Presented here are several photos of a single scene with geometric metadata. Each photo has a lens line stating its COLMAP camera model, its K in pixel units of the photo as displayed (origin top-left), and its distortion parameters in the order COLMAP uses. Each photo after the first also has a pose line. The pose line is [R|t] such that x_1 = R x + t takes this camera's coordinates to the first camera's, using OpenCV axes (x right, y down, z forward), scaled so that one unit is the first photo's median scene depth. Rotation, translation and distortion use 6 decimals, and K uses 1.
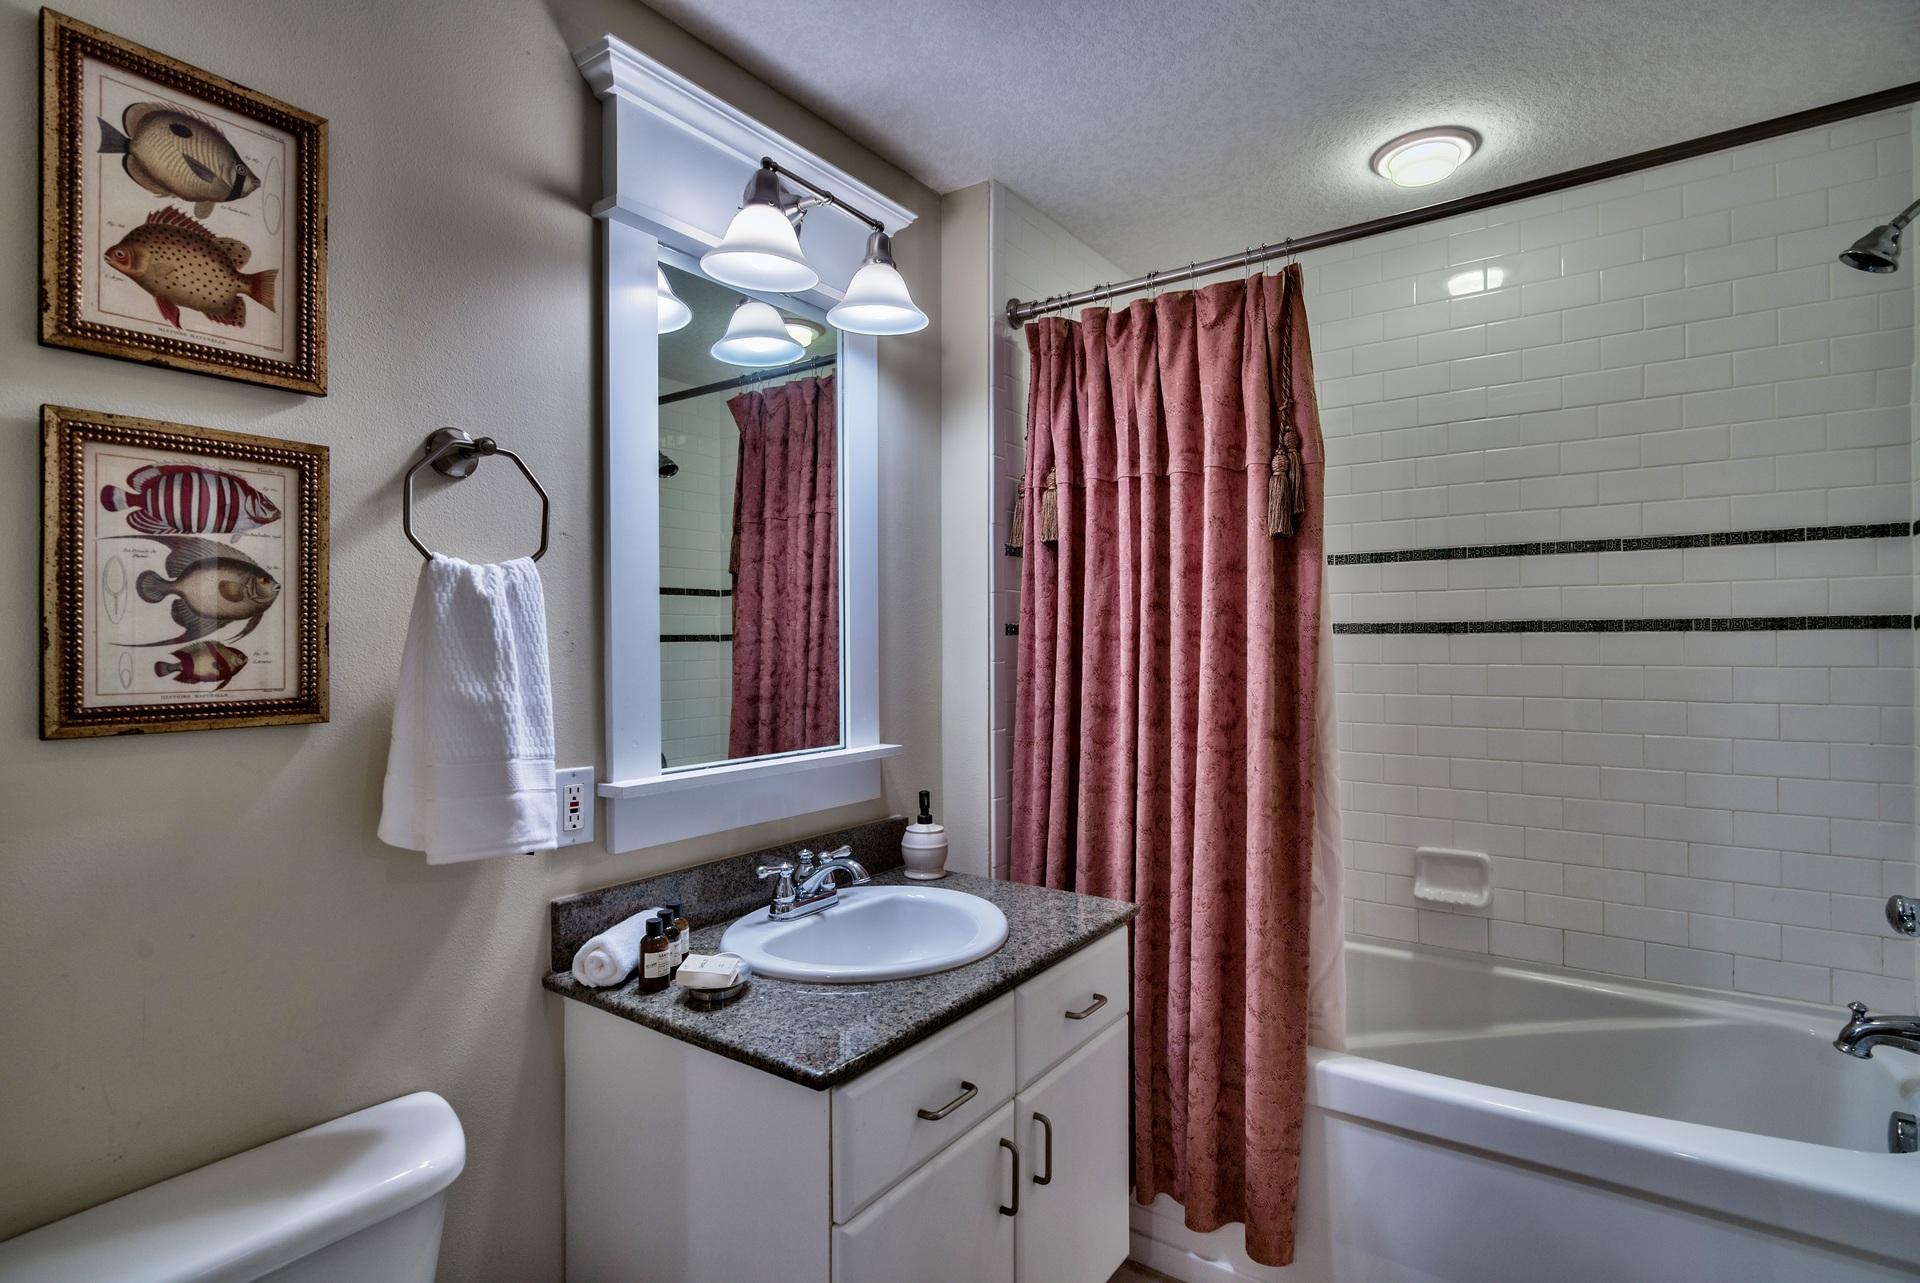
lens RADIAL K [[930.8, 0, 948.4], [0, 930.8, 645.1], [0, 0, 1]] dist [-0.001092, -0.001434]
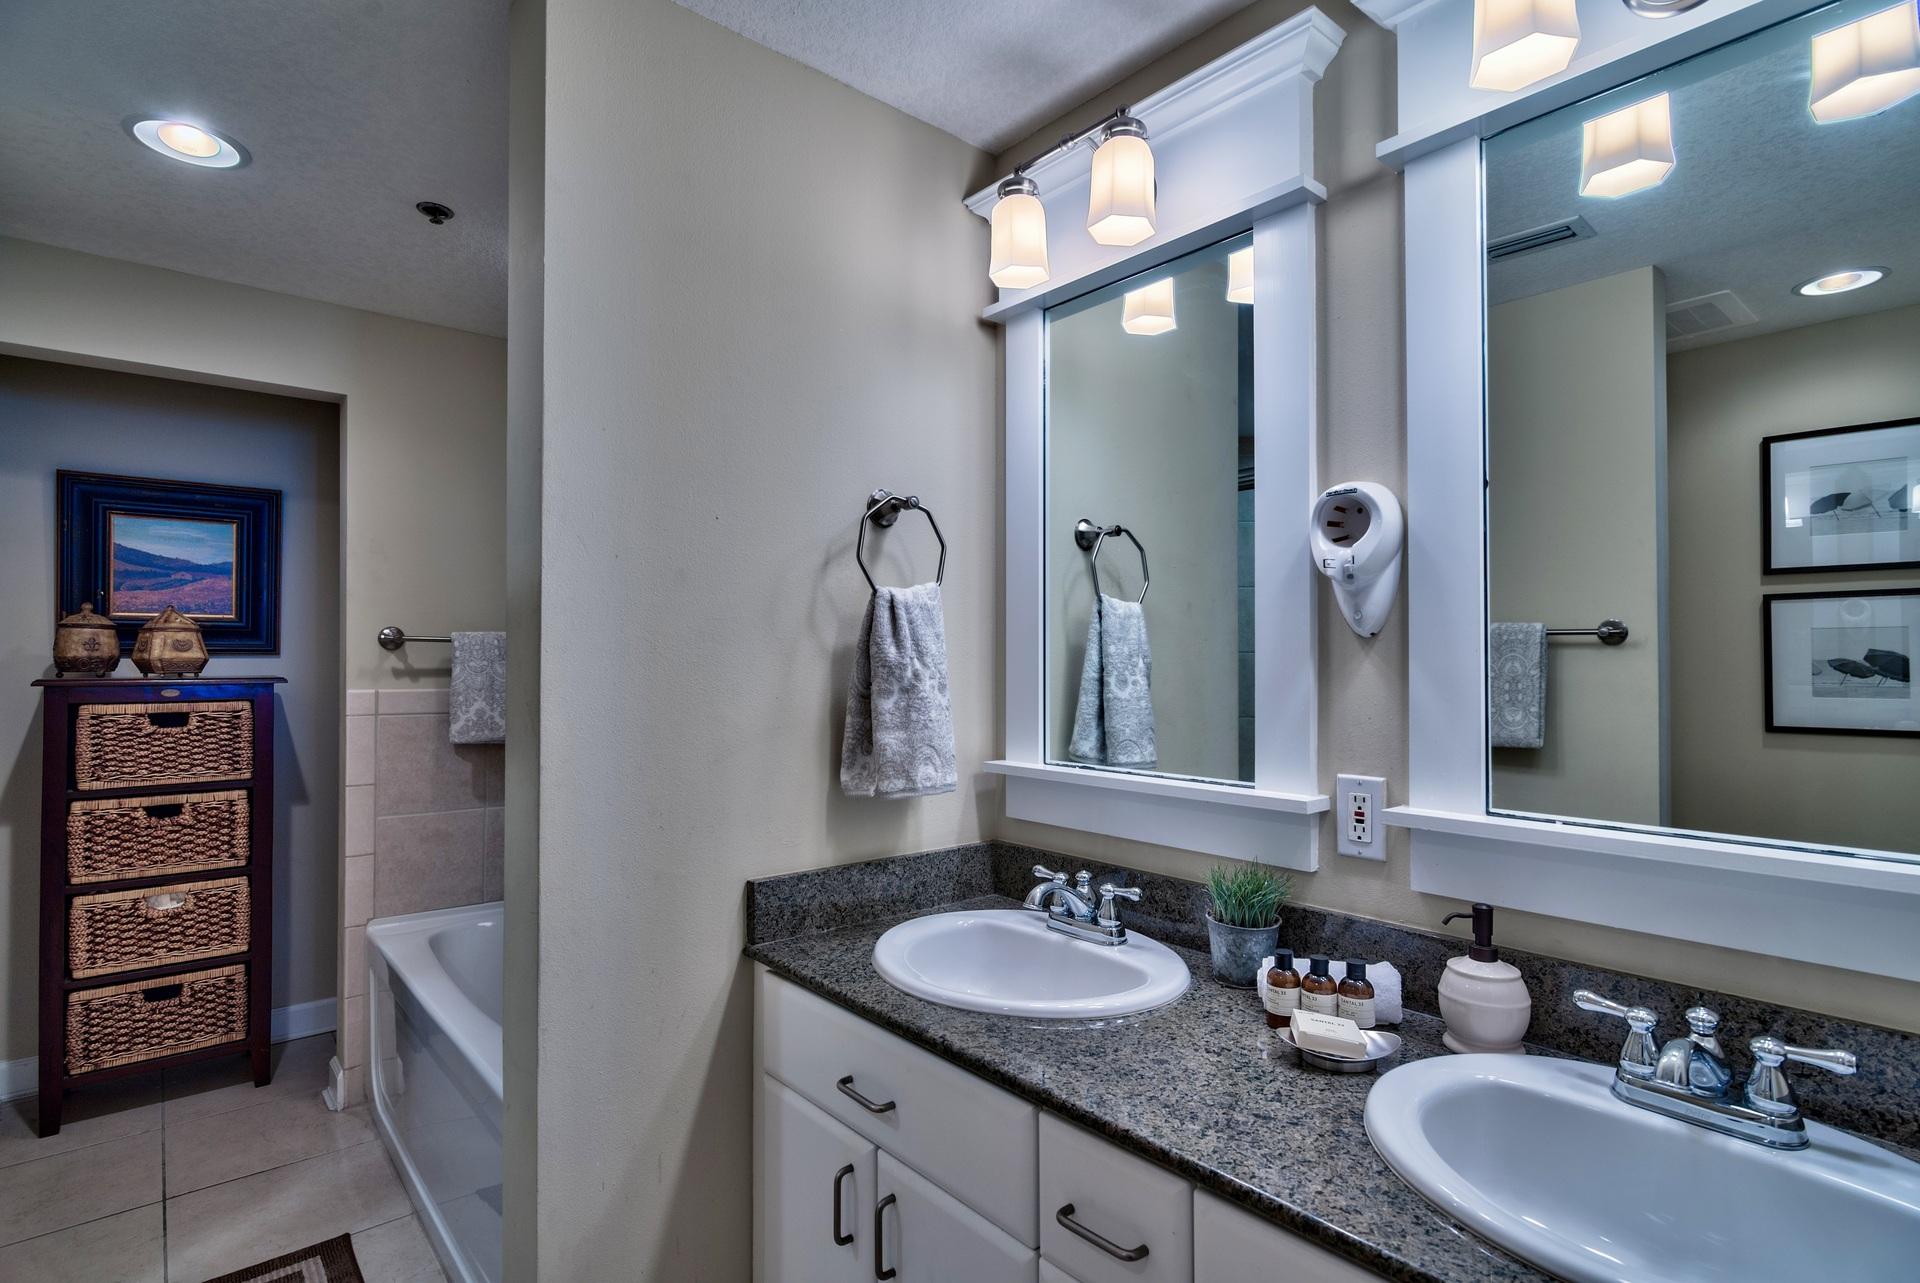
lens RADIAL K [[930.8, 0, 948.4], [0, 930.8, 645.1], [0, 0, 1]] dist [-0.001092, -0.001434]
pose [[-0.235239, -0.007795, -0.971906, 0.574113], [0.003924, 0.999952, -0.008970, 0.010873], [0.971930, -0.005924, -0.235197, 0.827293]]
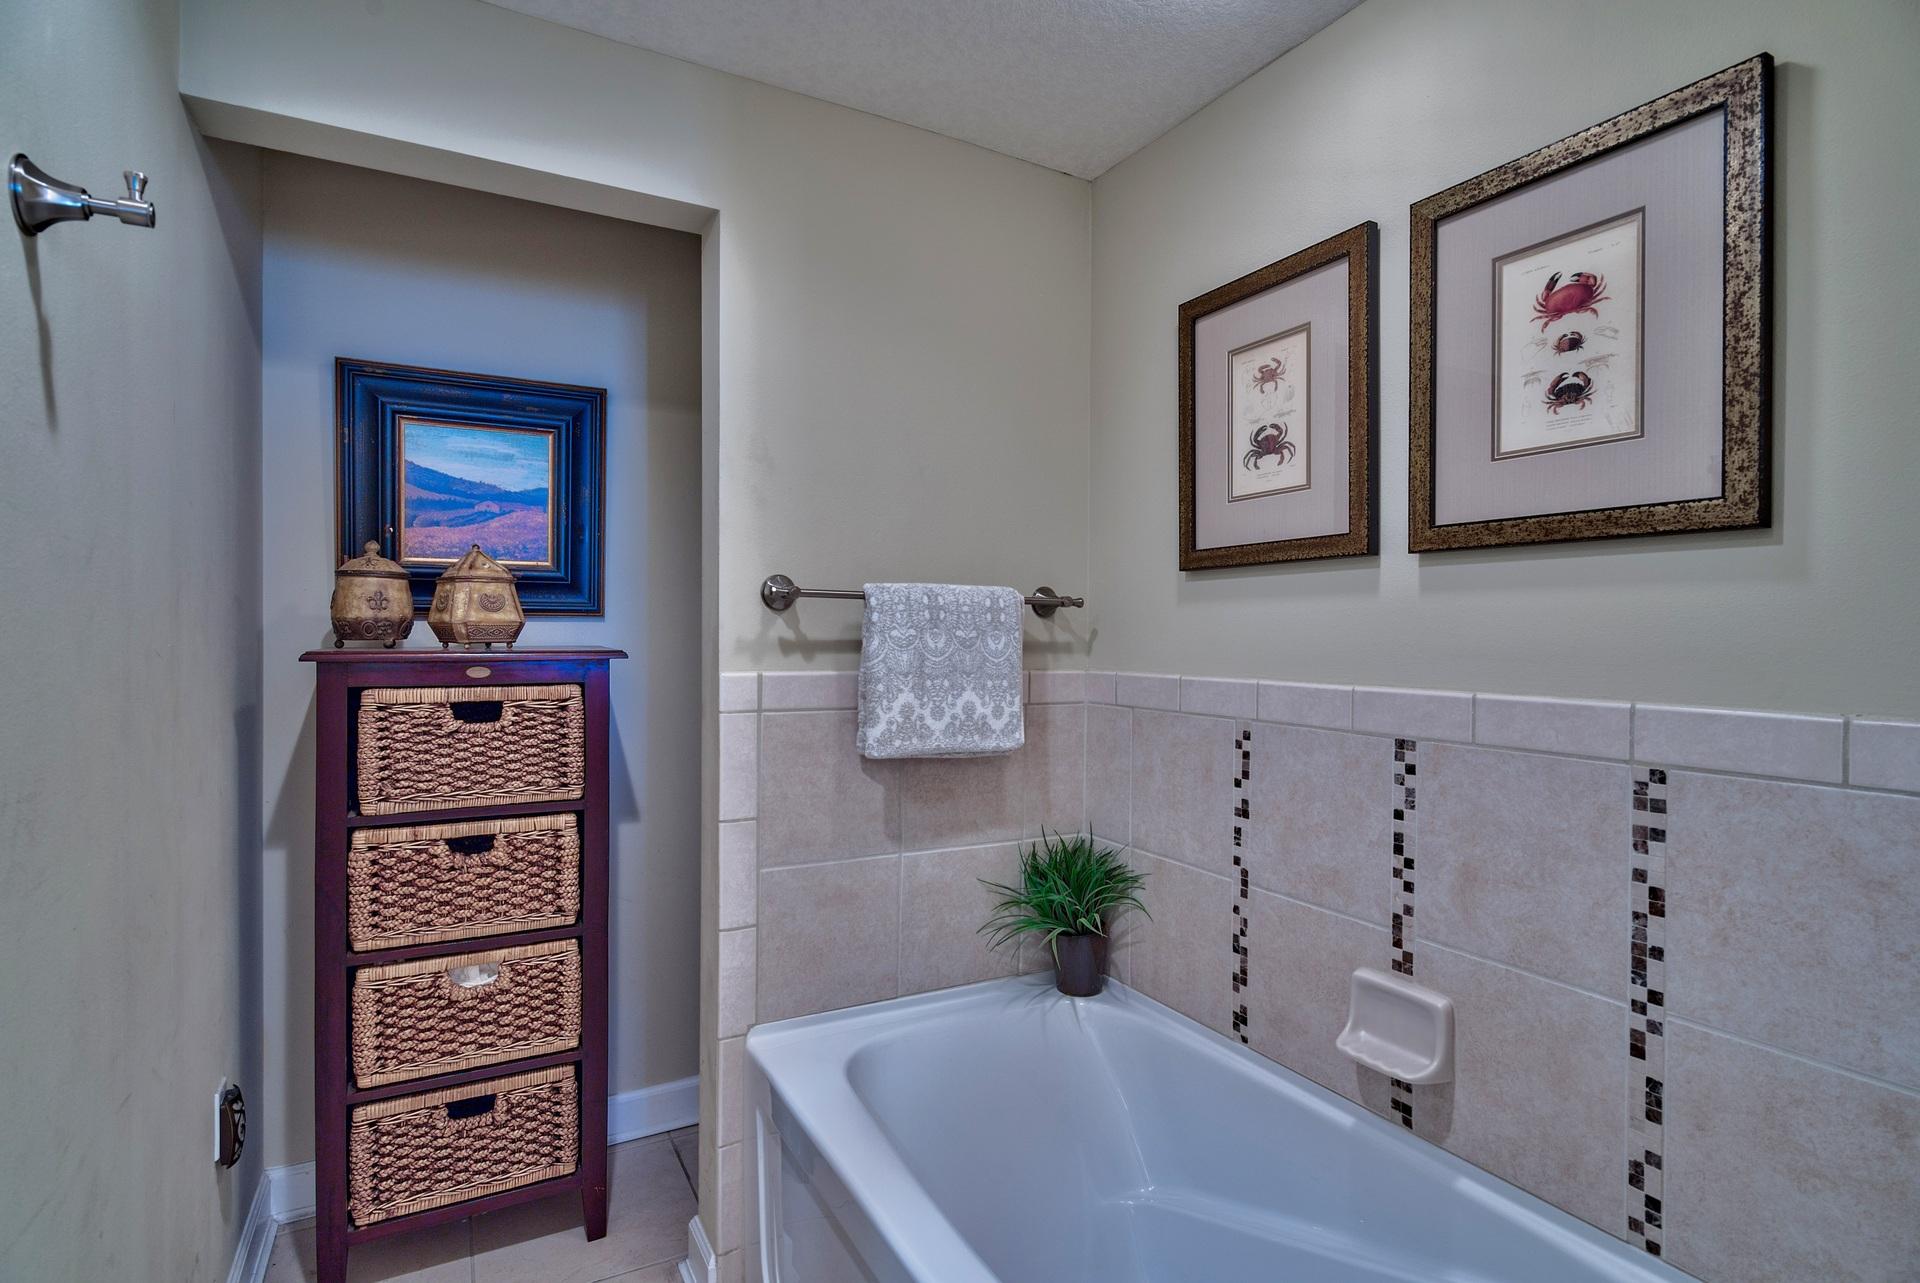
lens RADIAL K [[947.8, 0, 963.6], [0, 947.8, 637.7], [0, 0, 1]] dist [-0.000434, -0.001689]
pose [[-0.425824, 0.011563, -0.904732, 0.320341], [-0.002935, 0.999895, 0.014161, 0.013633], [0.904801, 0.008685, -0.425745, 0.460818]]
